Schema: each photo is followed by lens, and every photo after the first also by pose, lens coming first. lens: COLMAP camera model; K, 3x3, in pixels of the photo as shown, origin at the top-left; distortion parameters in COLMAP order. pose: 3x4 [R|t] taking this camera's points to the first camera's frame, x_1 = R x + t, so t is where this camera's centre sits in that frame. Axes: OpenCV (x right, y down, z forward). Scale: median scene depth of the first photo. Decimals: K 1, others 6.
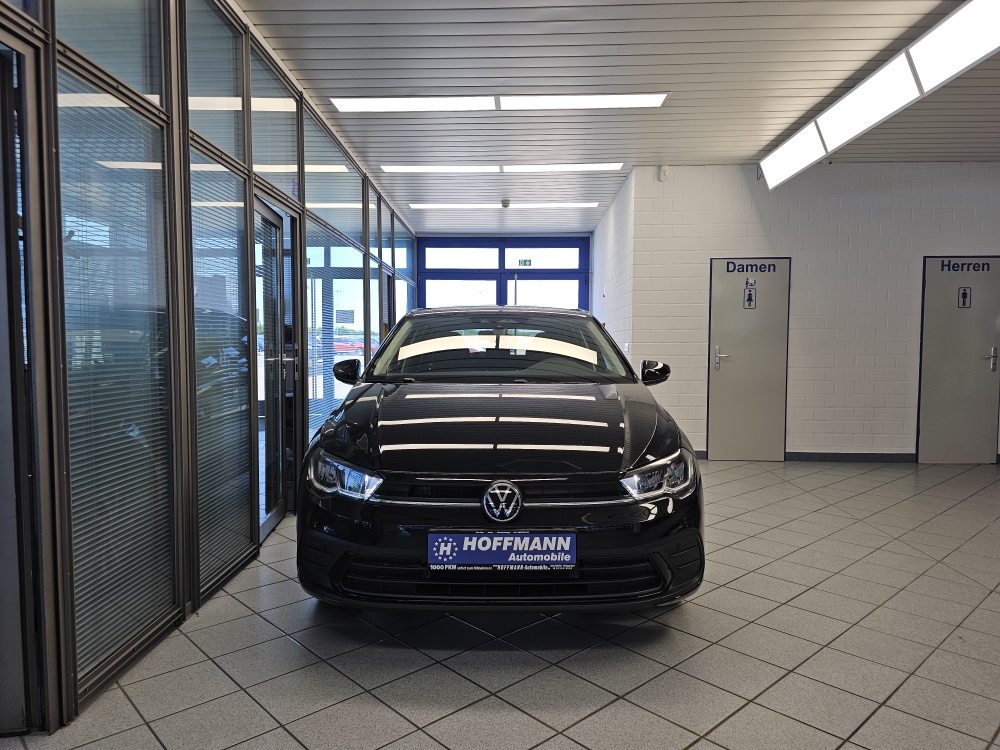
lens RADIAL K [[677.7, 0, 495.8], [0, 677.7, 369.5], [0, 0, 1]] dist [0.061347, -0.070028]
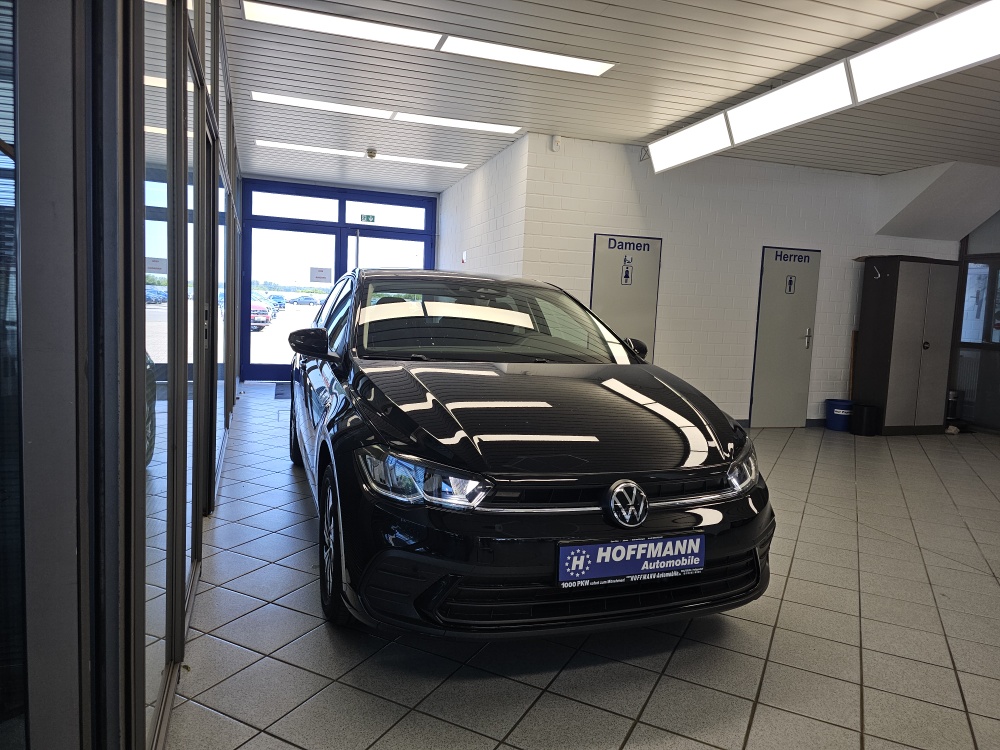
lens RADIAL K [[676.4, 0, 500.7], [0, 676.4, 357.9], [0, 0, 1]] dist [0.068045, -0.071080]
pose [[0.936874, 0.014351, 0.349372, -0.450076], [-0.029053, 0.998897, 0.036876, -0.024788], [-0.348458, -0.044699, 0.936258, 0.223929]]
